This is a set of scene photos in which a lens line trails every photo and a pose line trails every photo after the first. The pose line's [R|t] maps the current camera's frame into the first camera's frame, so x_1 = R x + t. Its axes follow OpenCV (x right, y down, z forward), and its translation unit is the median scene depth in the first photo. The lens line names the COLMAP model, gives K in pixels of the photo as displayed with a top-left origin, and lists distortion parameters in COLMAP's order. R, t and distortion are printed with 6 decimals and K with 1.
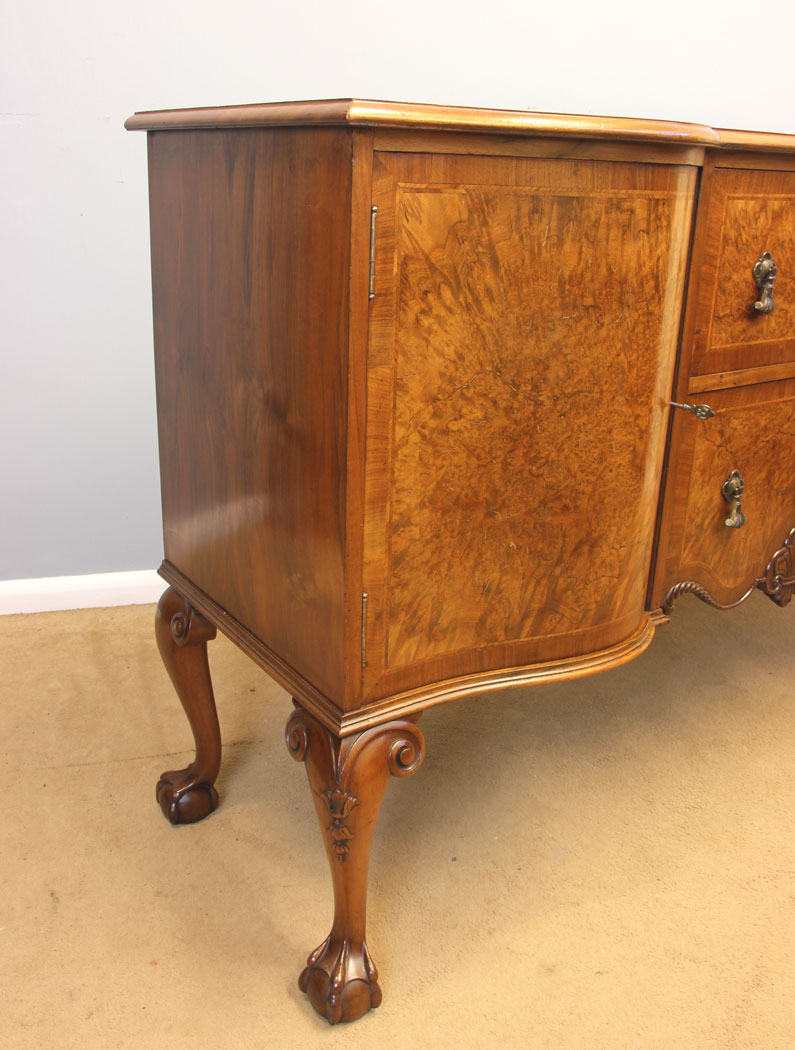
lens RADIAL K [[986.7, 0, 392.4], [0, 986.7, 498.2], [0, 0, 1]] dist [-0.135321, 0.135577]
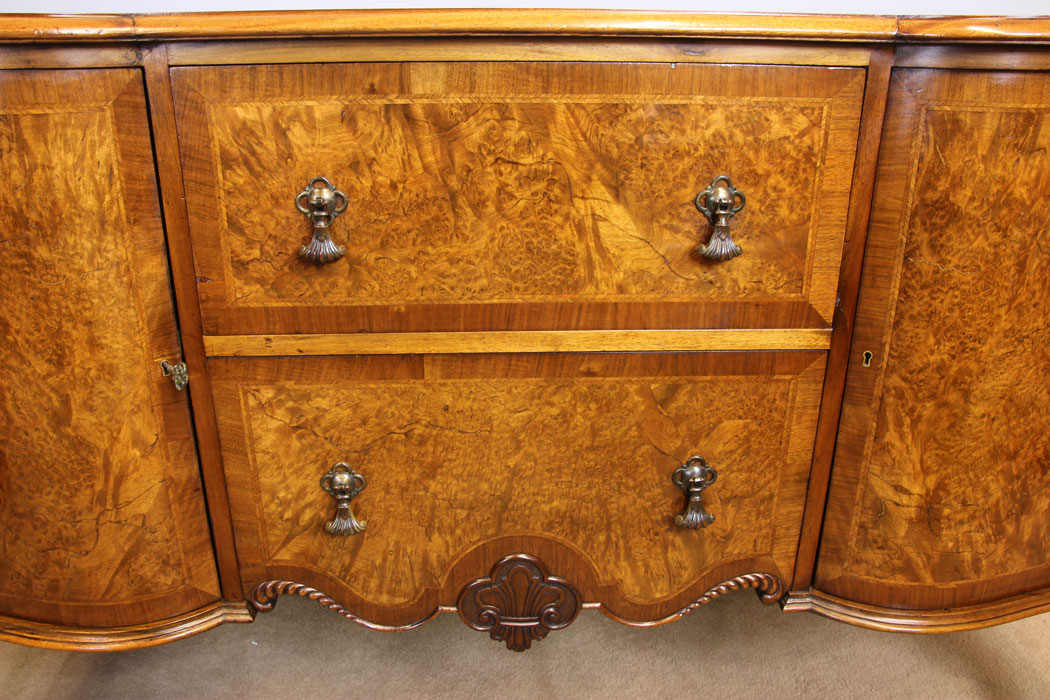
lens RADIAL K [[827.6, 0, 517.6], [0, 827.6, 361.7], [0, 0, 1]] dist [-0.132551, 0.112076]
pose [[0.843565, 0.168828, -0.509800, 0.966375], [-0.155820, 0.985408, 0.068497, -0.212102], [0.513925, 0.021655, 0.857562, 0.641709]]
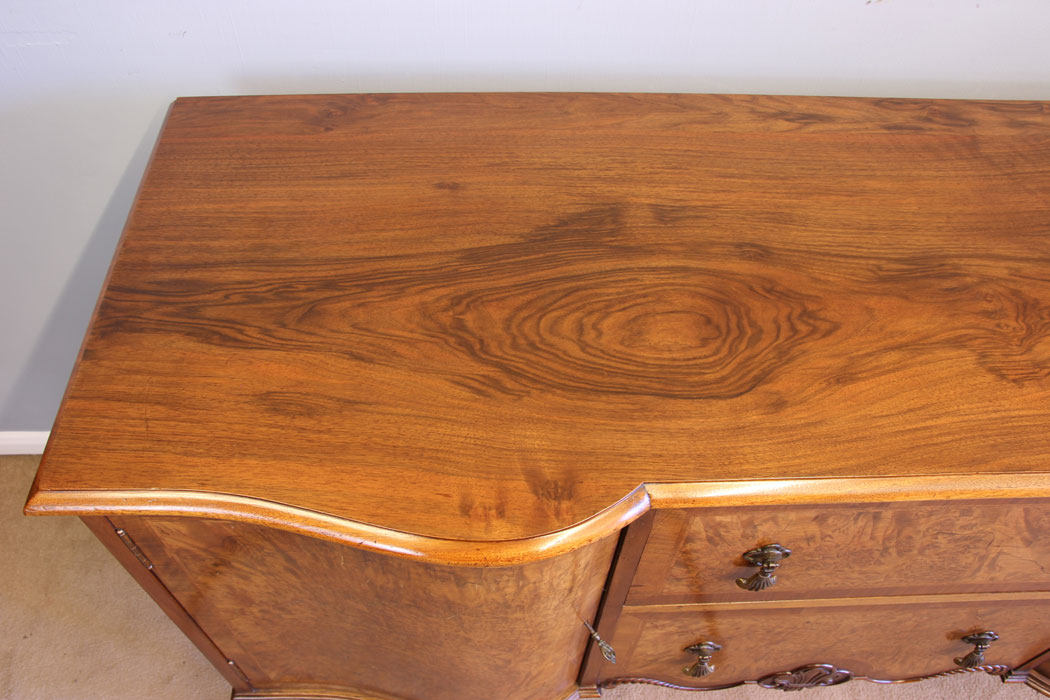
lens RADIAL K [[827.6, 0, 517.6], [0, 827.6, 361.7], [0, 0, 1]] dist [-0.132551, 0.112076]
pose [[0.840288, 0.426817, -0.334281, 0.426186], [-0.179699, 0.801014, 0.571038, -0.798733], [0.511492, -0.419767, 0.749781, 0.551421]]
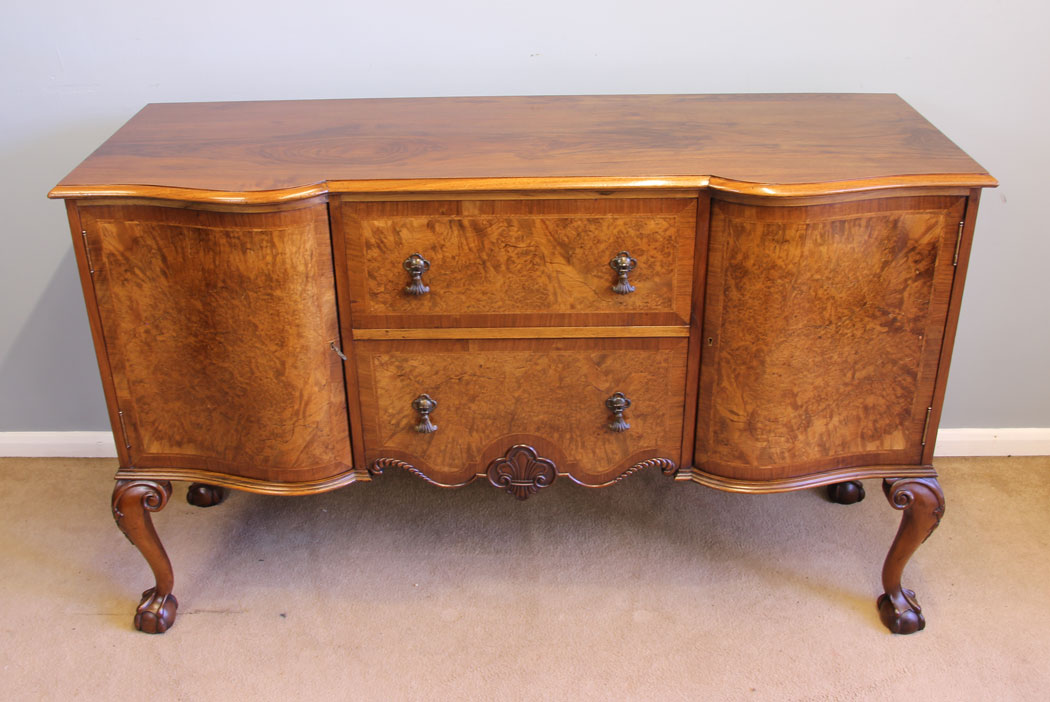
lens RADIAL K [[1056.0, 0, 503.6], [0, 1056.0, 280.7], [0, 0, 1]] dist [-0.110043, 0.023986]
pose [[0.809781, 0.205404, -0.549604, 1.538162], [-0.150825, 0.978115, 0.143328, -0.521900], [0.567016, -0.033170, 0.823039, -0.218208]]
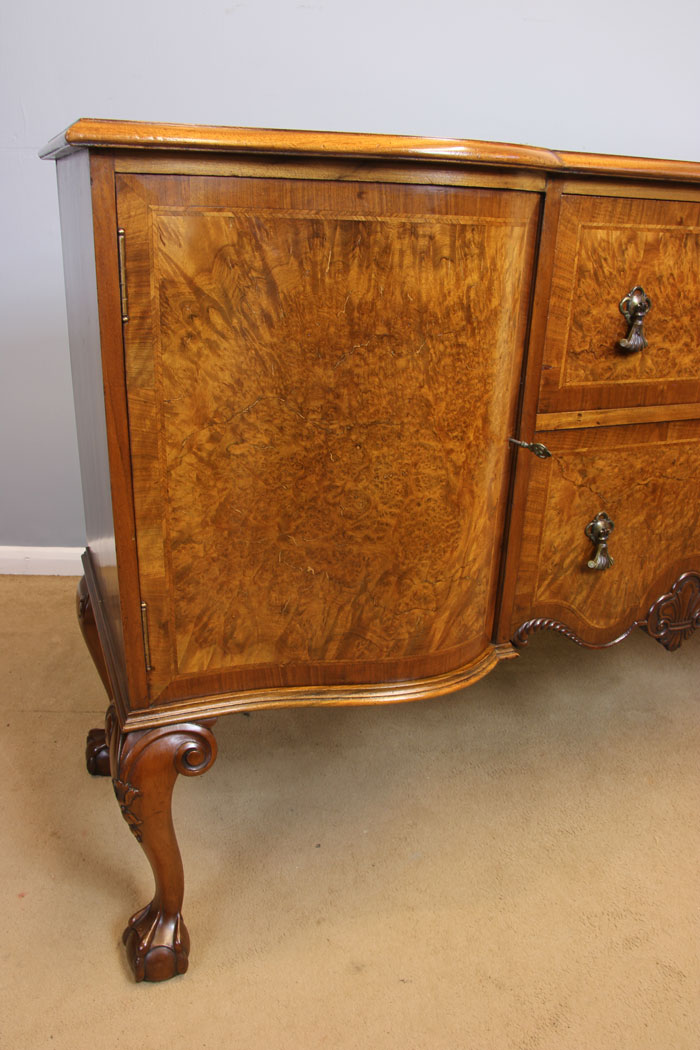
lens RADIAL K [[827.6, 0, 357.3], [0, 827.6, 535.8], [0, 0, 1]] dist [-0.132551, 0.112076]
pose [[0.976516, 0.090241, -0.195634, 0.339837], [-0.079178, 0.994825, 0.063665, -0.046374], [0.200367, -0.046680, 0.978608, 0.179167]]
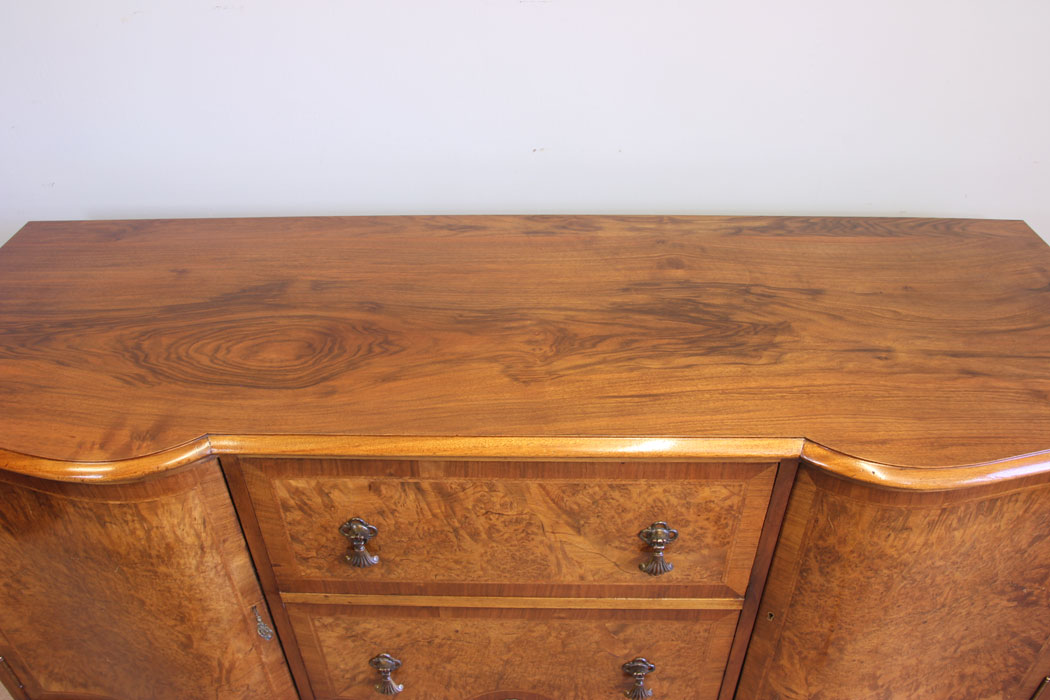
lens RADIAL K [[827.6, 0, 517.6], [0, 827.6, 361.7], [0, 0, 1]] dist [-0.132551, 0.112076]
pose [[0.805416, 0.322019, -0.497603, 1.000733], [-0.156806, 0.925392, 0.345054, -0.808425], [0.571592, -0.199885, 0.795820, 0.544266]]
